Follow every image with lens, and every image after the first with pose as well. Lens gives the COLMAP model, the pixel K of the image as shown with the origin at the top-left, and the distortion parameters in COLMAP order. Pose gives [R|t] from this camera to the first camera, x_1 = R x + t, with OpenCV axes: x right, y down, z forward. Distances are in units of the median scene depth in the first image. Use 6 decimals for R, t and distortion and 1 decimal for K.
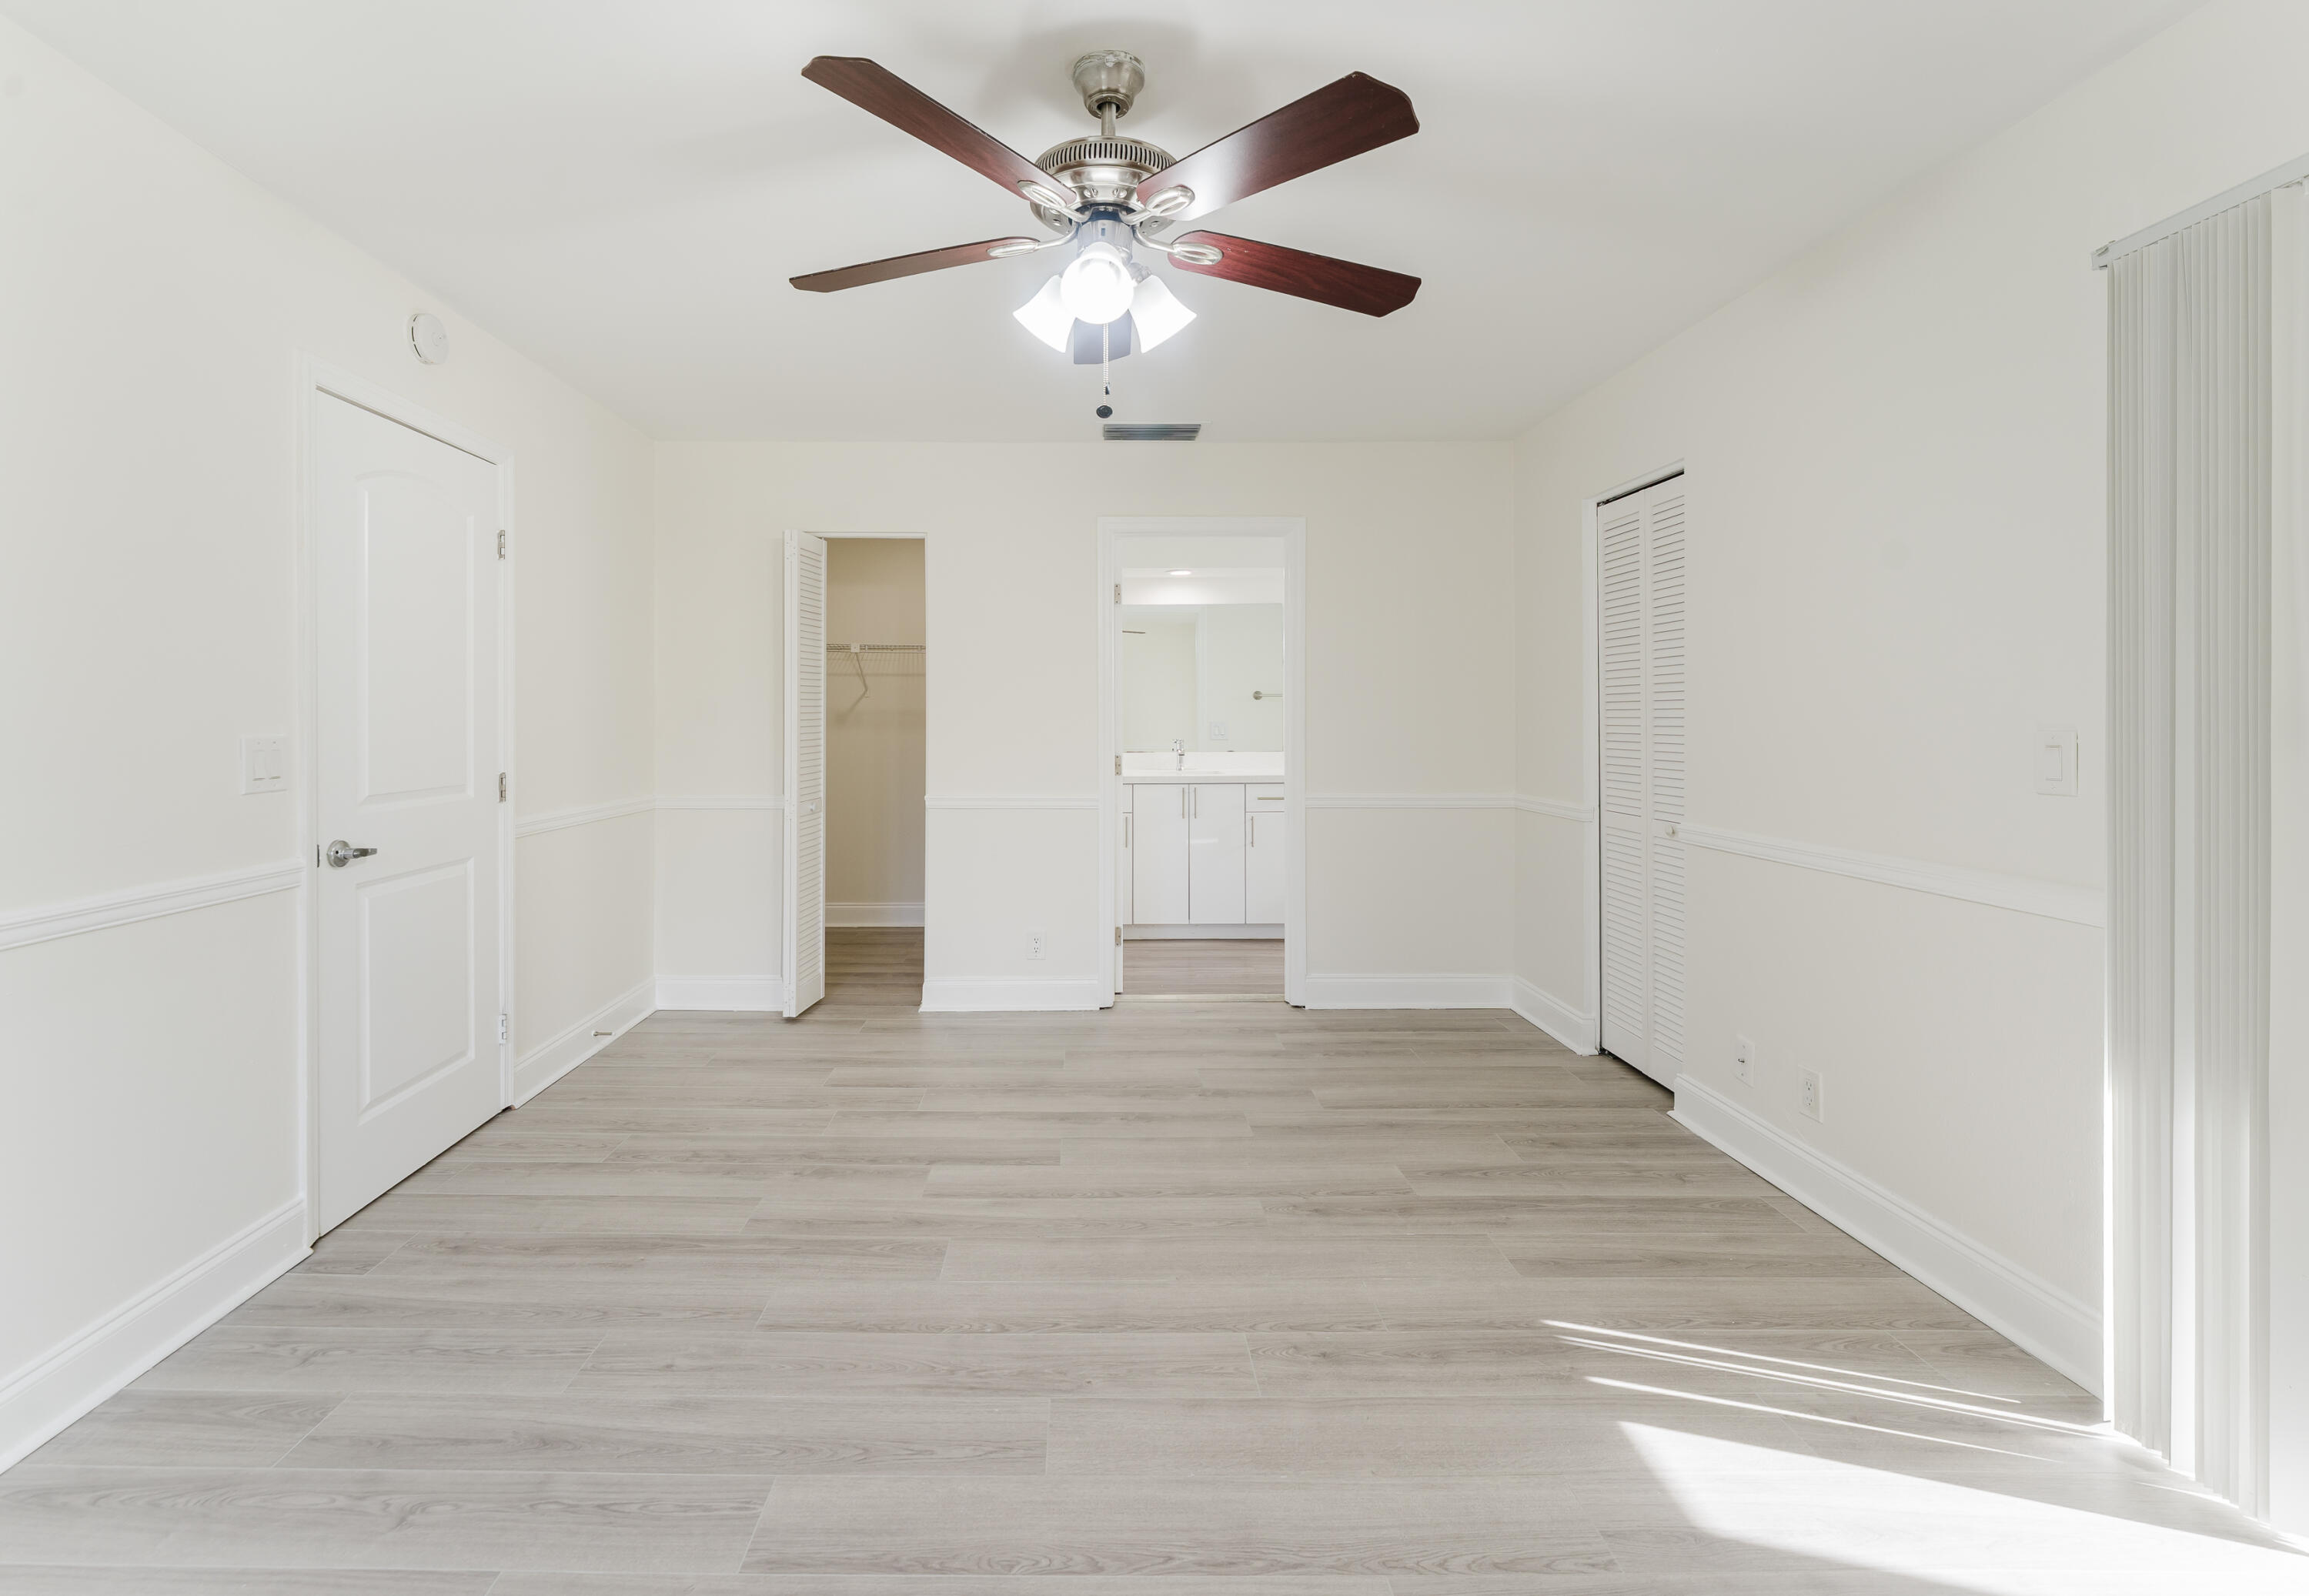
lens RADIAL K [[982.3, 0, 1060.1], [0, 982.3, 718.9], [0, 0, 1]] dist [-0.004821, -0.000544]
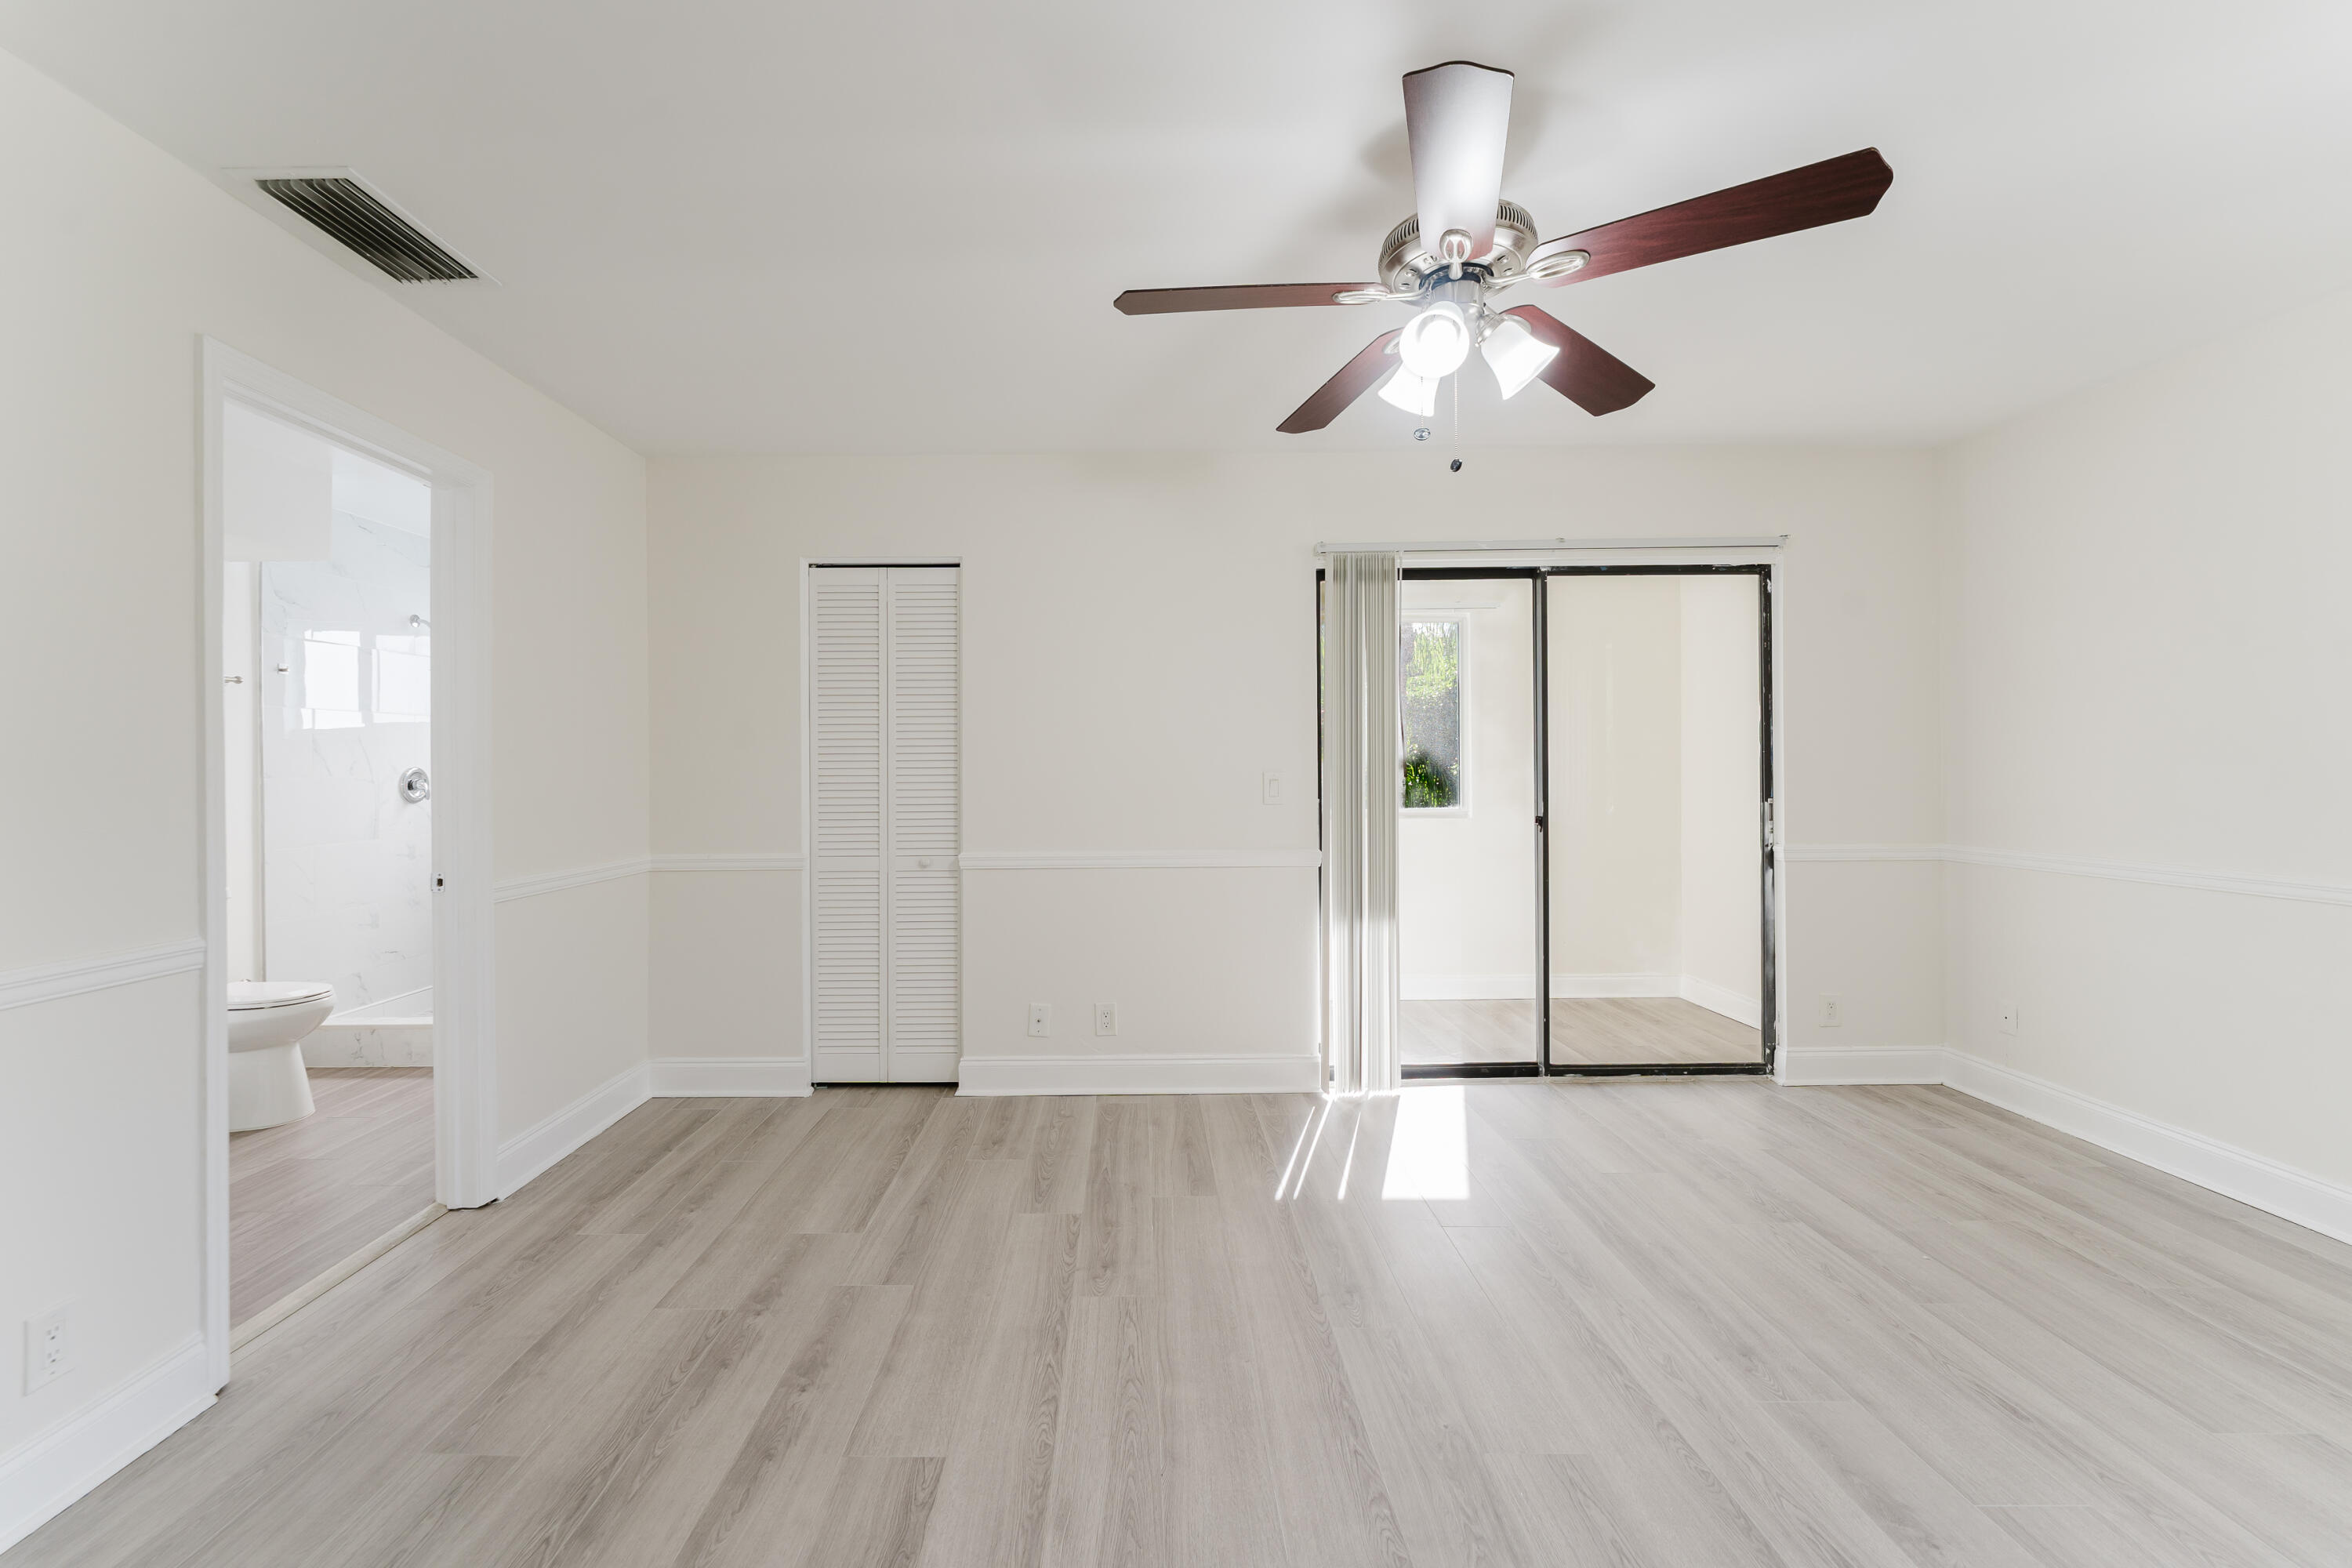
lens RADIAL K [[960.0, 0, 1122.2], [0, 960.0, 770.8], [0, 0, 1]] dist [-0.010979, 0.002685]
pose [[0.001557, 0.002503, 0.999996, -0.738433], [0.007368, 0.999970, -0.002514, 0.008408], [-0.999972, 0.007372, 0.001538, 1.035570]]
